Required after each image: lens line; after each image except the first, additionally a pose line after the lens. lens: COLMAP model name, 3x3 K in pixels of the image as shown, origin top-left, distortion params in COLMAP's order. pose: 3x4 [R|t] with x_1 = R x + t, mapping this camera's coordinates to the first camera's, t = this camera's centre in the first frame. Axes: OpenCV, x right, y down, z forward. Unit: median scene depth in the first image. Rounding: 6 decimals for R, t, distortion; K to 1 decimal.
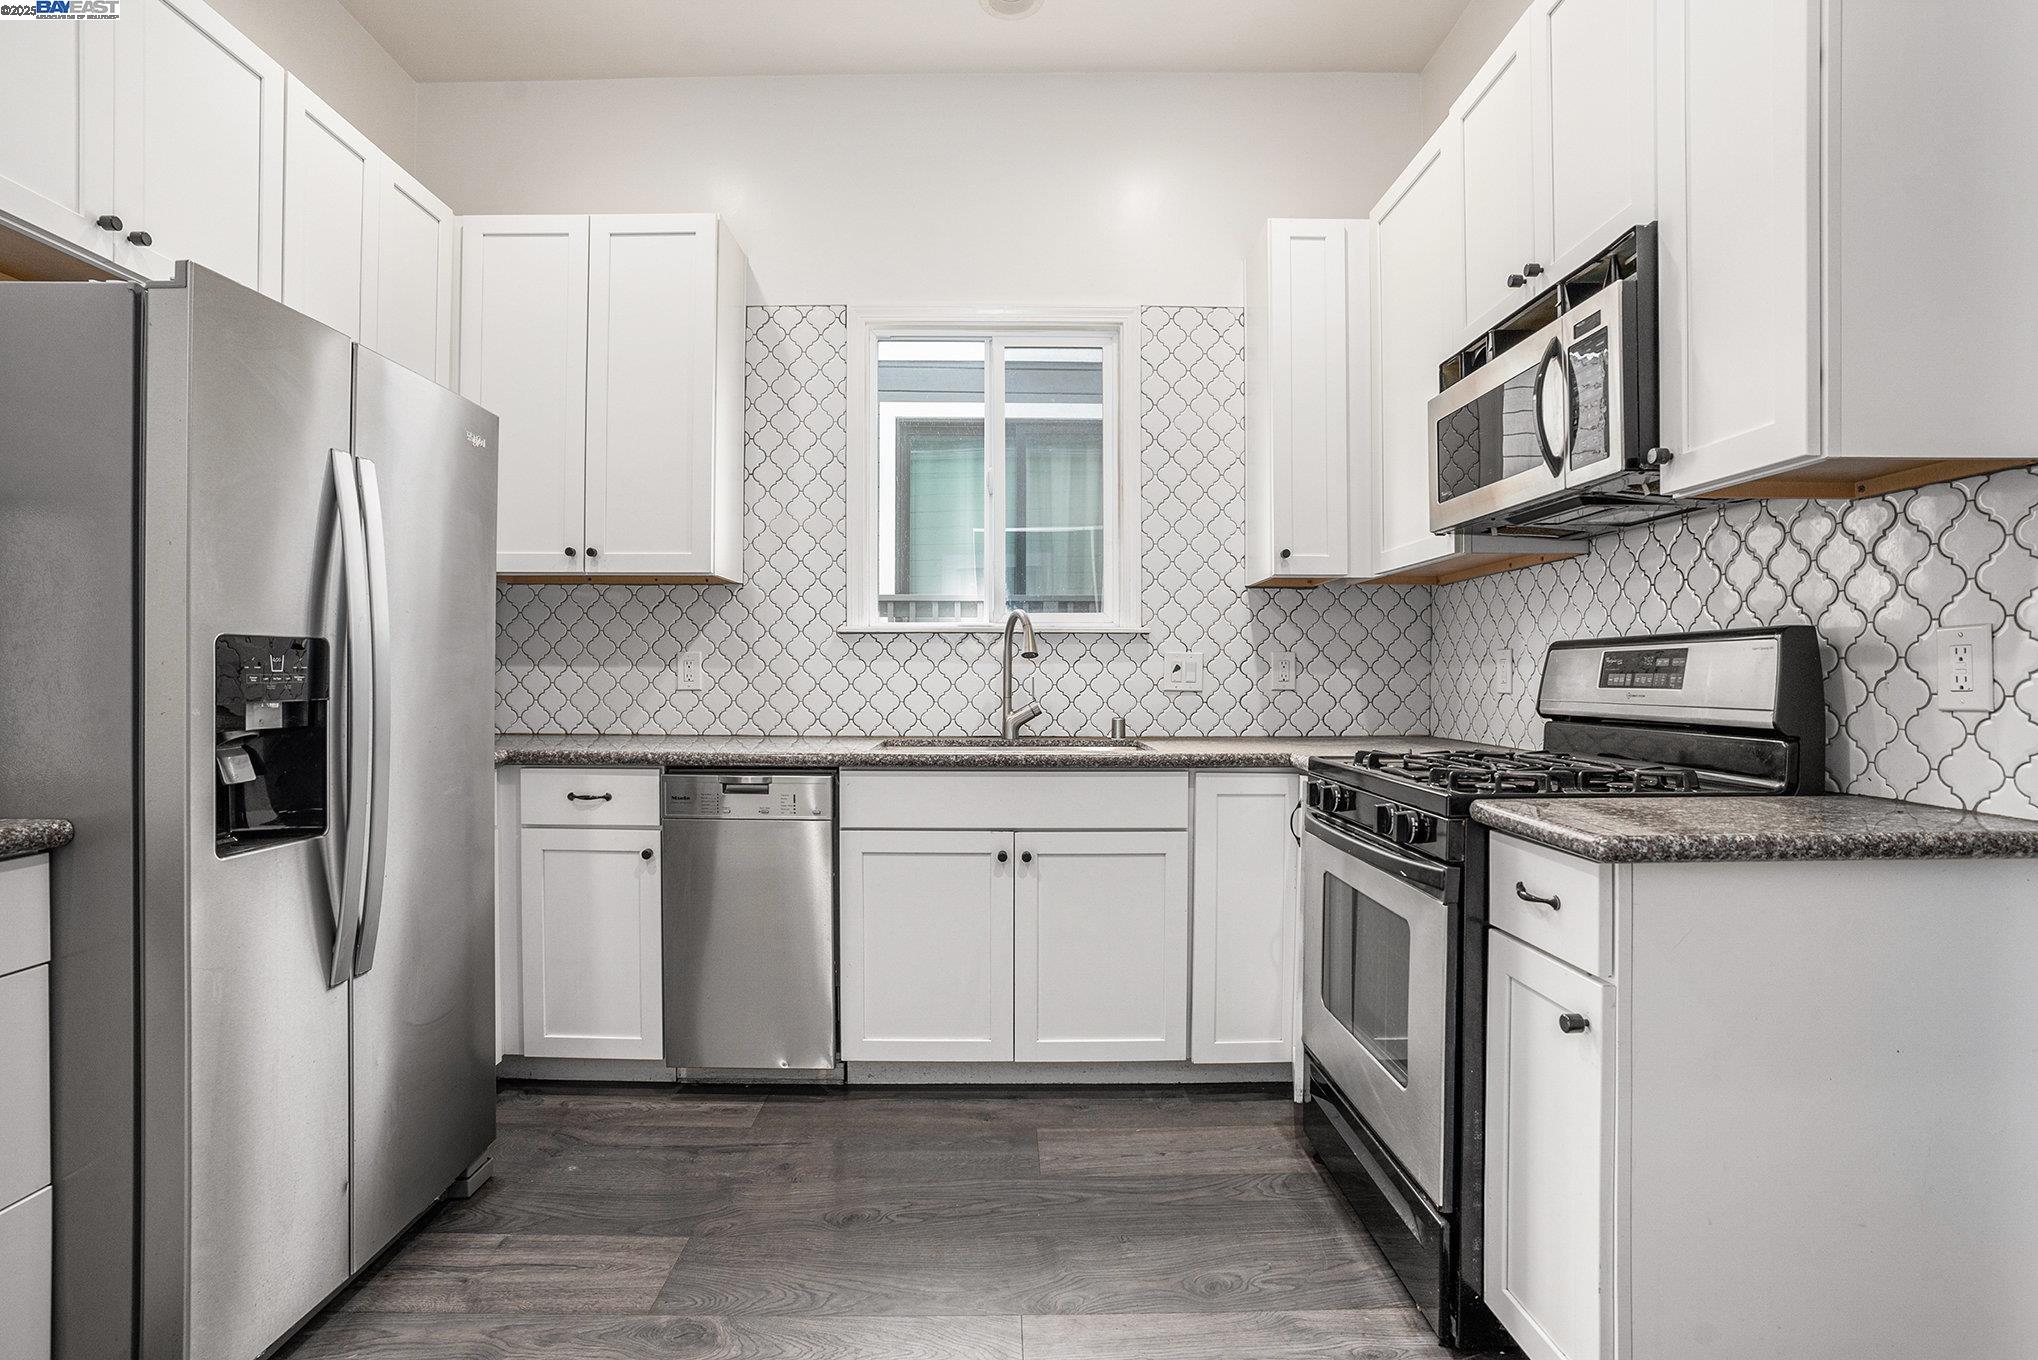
lens RADIAL K [[1010.3, 0, 1010.0], [0, 1010.3, 662.5], [0, 0, 1]] dist [-0.072049, 0.024634]
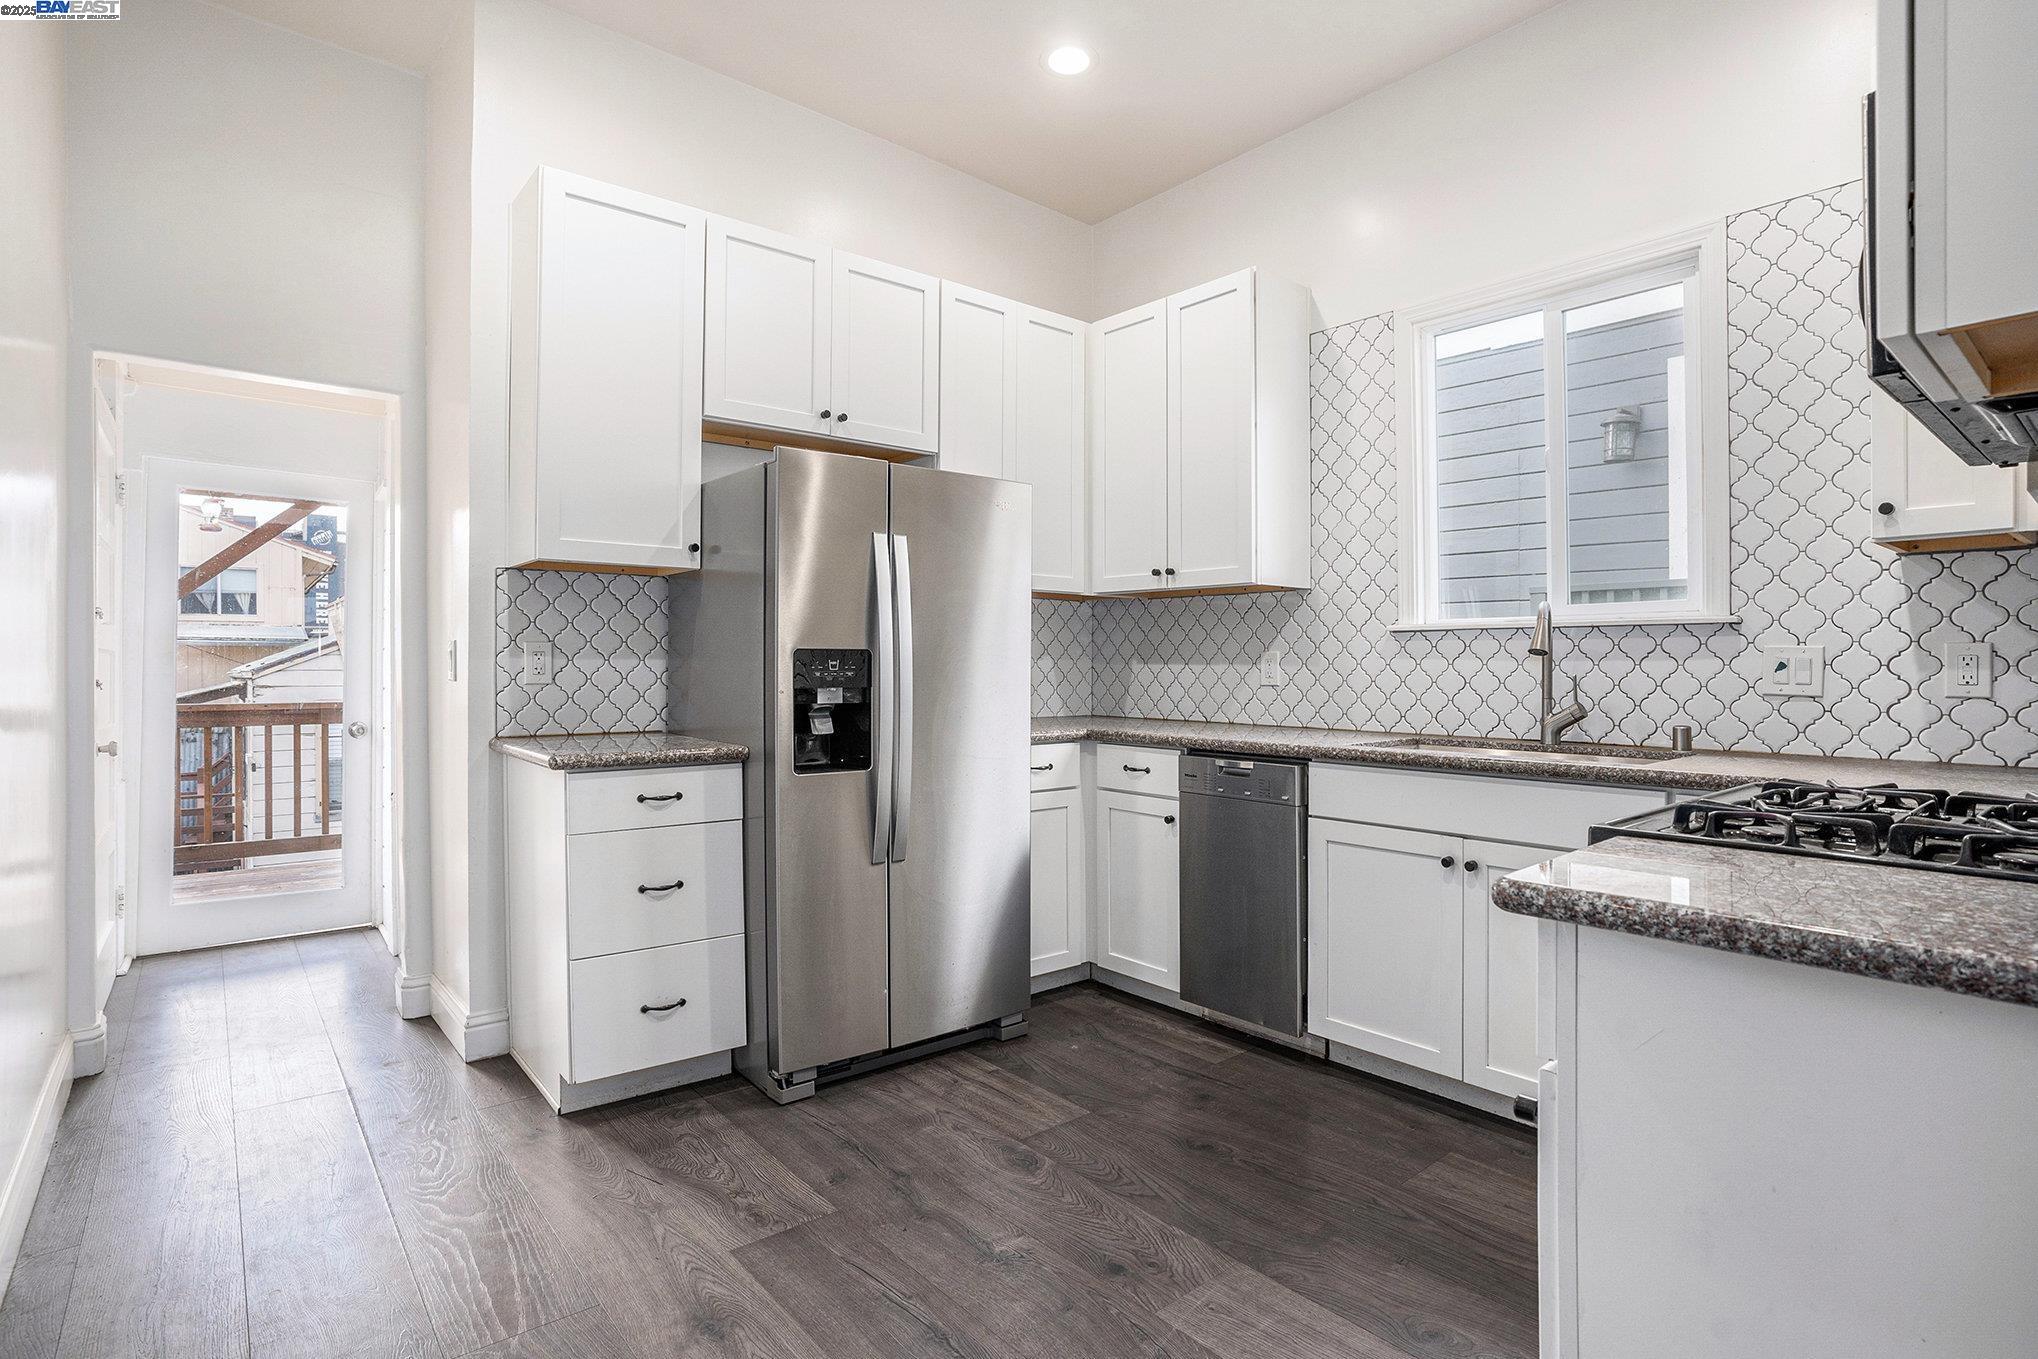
lens RADIAL K [[1010.3, 0, 1003.7], [0, 1010.3, 643.8], [0, 0, 1]] dist [-0.072049, 0.024634]
pose [[0.622925, -0.015904, -0.782120, 0.466540], [0.005578, 0.999858, -0.015889, -0.003875], [0.782262, 0.005535, 0.622925, 0.073705]]
